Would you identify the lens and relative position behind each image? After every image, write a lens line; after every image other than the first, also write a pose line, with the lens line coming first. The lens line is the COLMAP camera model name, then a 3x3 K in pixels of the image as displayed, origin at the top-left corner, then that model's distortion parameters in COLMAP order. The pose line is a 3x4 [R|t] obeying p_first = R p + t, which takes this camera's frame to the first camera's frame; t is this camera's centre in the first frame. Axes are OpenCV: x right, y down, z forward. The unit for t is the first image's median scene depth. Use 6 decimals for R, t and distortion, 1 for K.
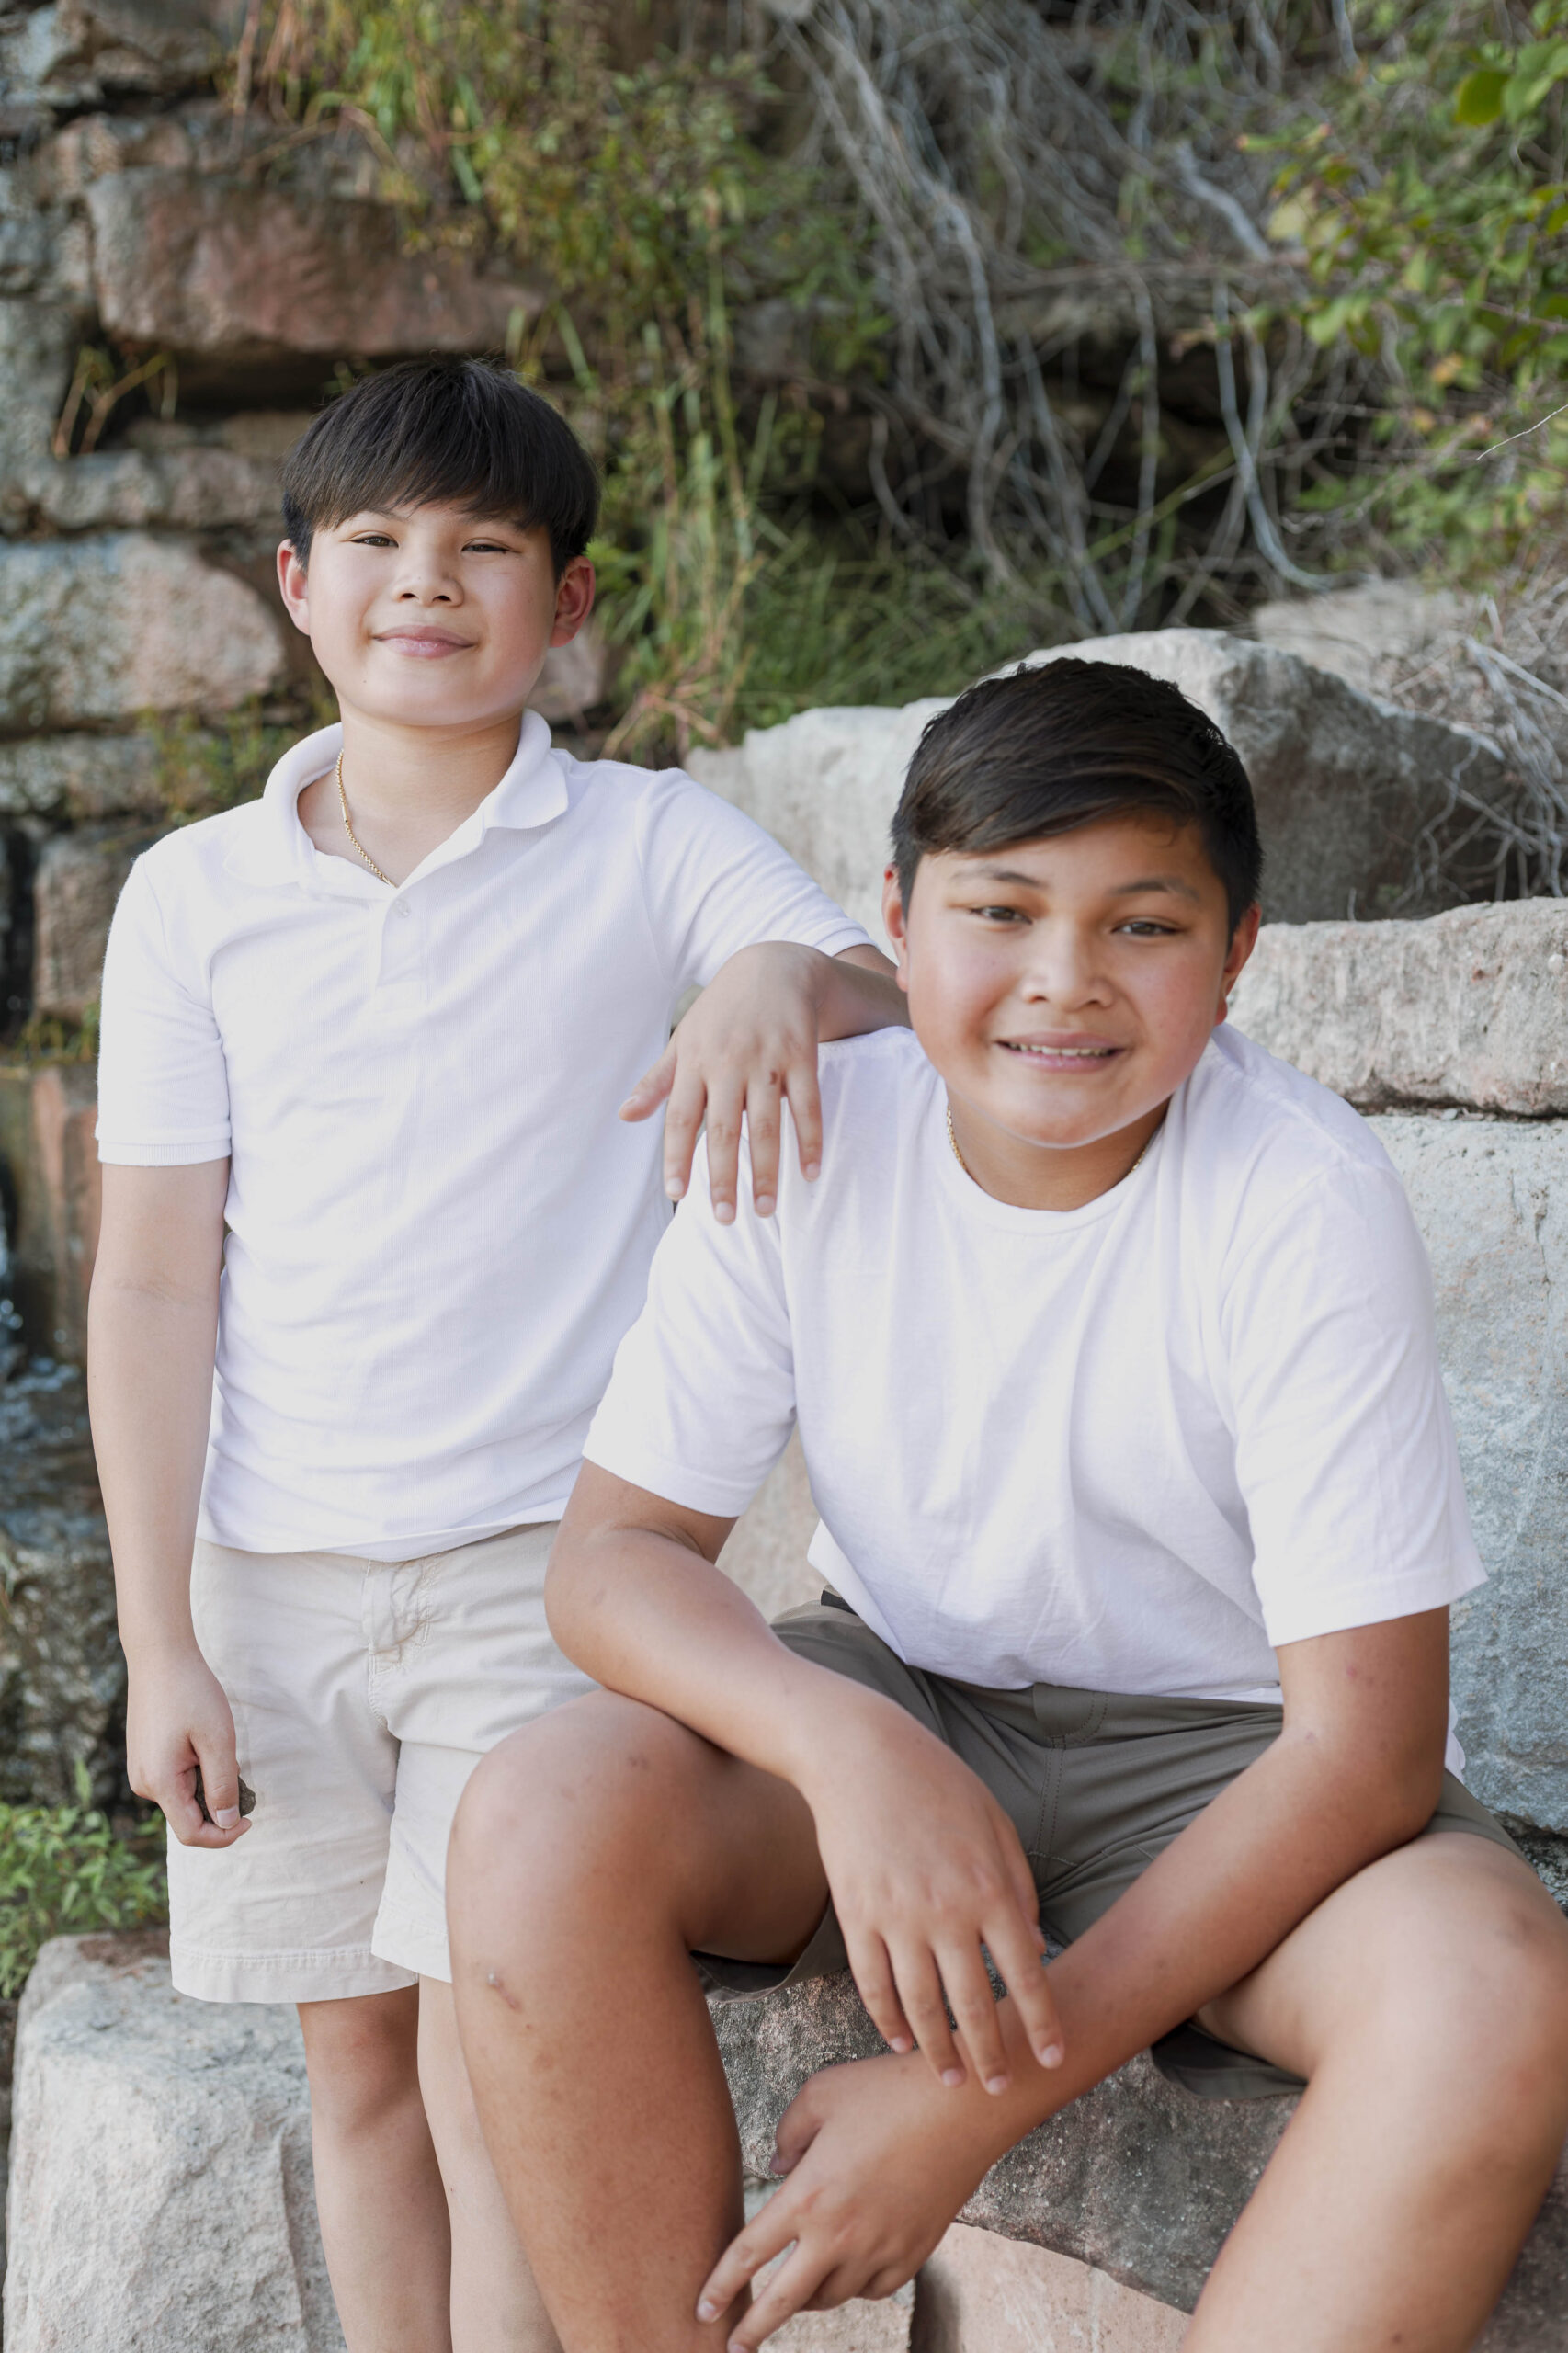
lens RADIAL K [[3452.9, 0, 779.8], [0, 3452.9, 1186.9], [0, 0, 1]] dist [0.018848, 0.008086]
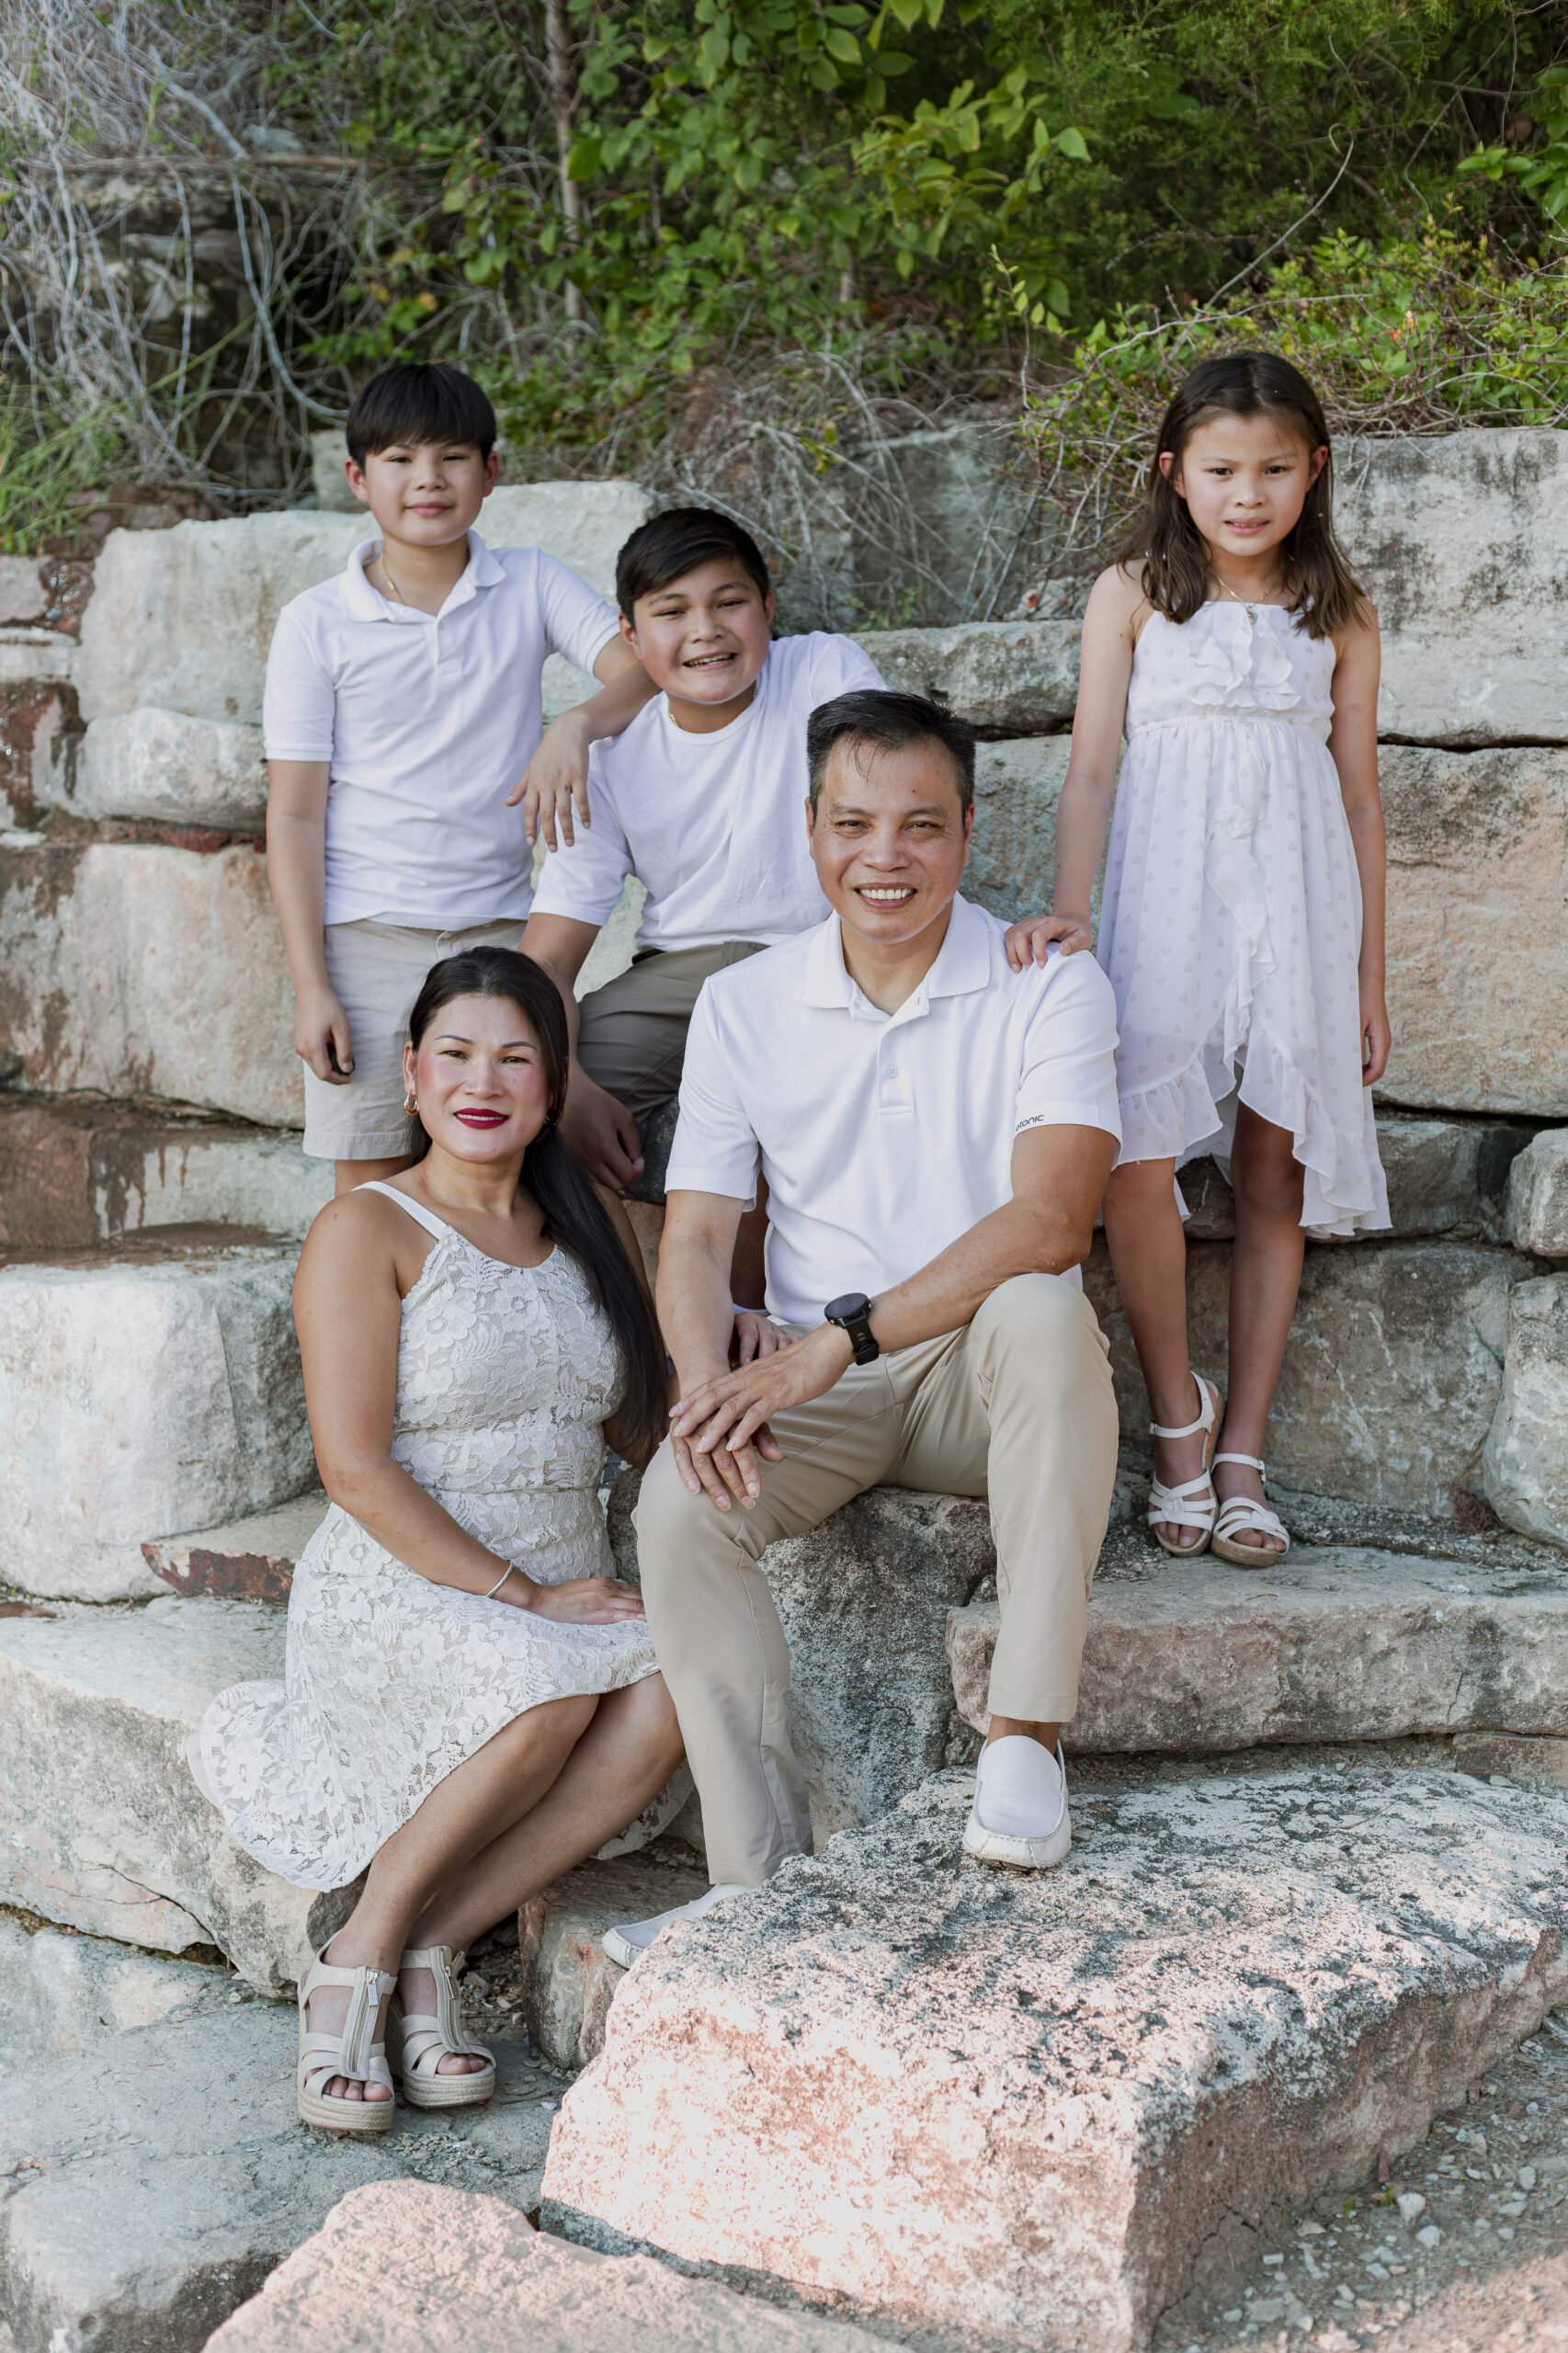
lens RADIAL K [[3452.7, 0, 773.8], [0, 3452.7, 1178.1], [0, 0, 1]] dist [0.020185, 0.034952]
pose [[0.906831, -0.042041, 0.419392, -0.305357], [0.016743, 0.997821, 0.063822, 0.046526], [-0.421161, -0.050854, 0.905559, -0.362497]]
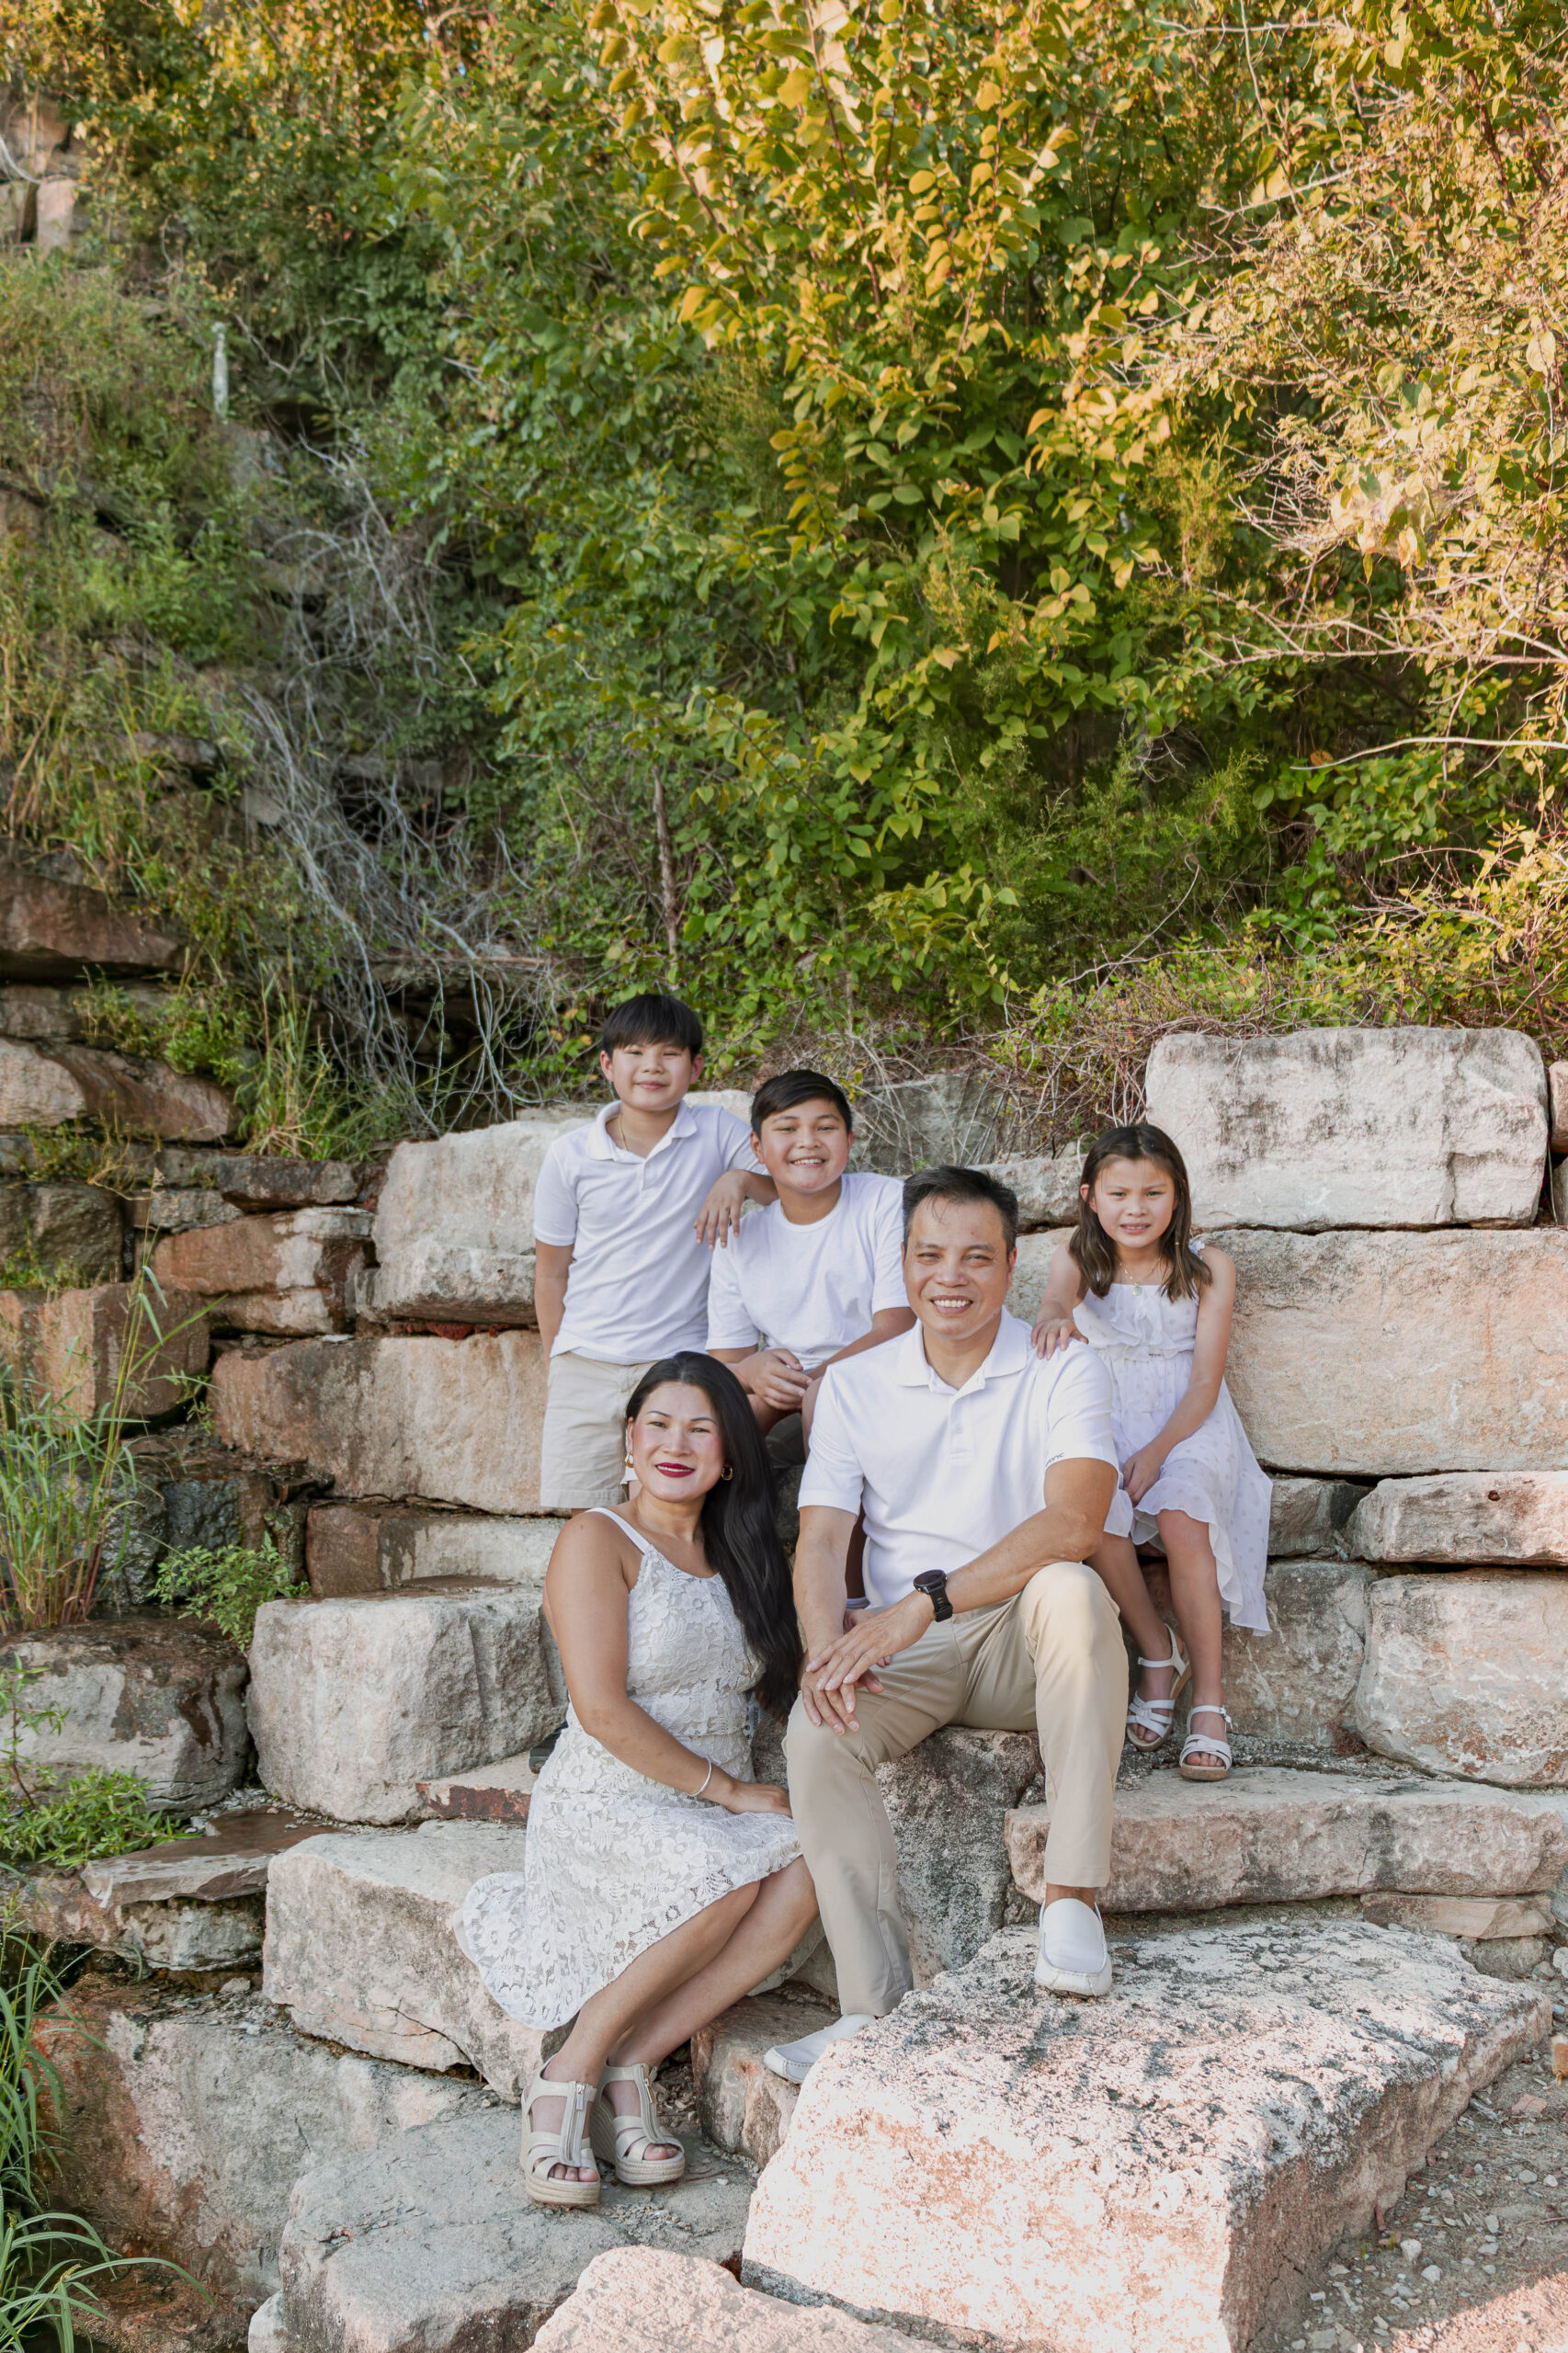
lens RADIAL K [[1967.5, 0, 835.7], [0, 1967.5, 1361.0], [0, 0, 1]] dist [-0.057643, 0.062338]
pose [[0.887312, 0.008582, 0.461091, -0.284930], [0.022194, 0.997874, -0.061283, 0.083393], [-0.460636, 0.064610, 0.885234, -0.231571]]
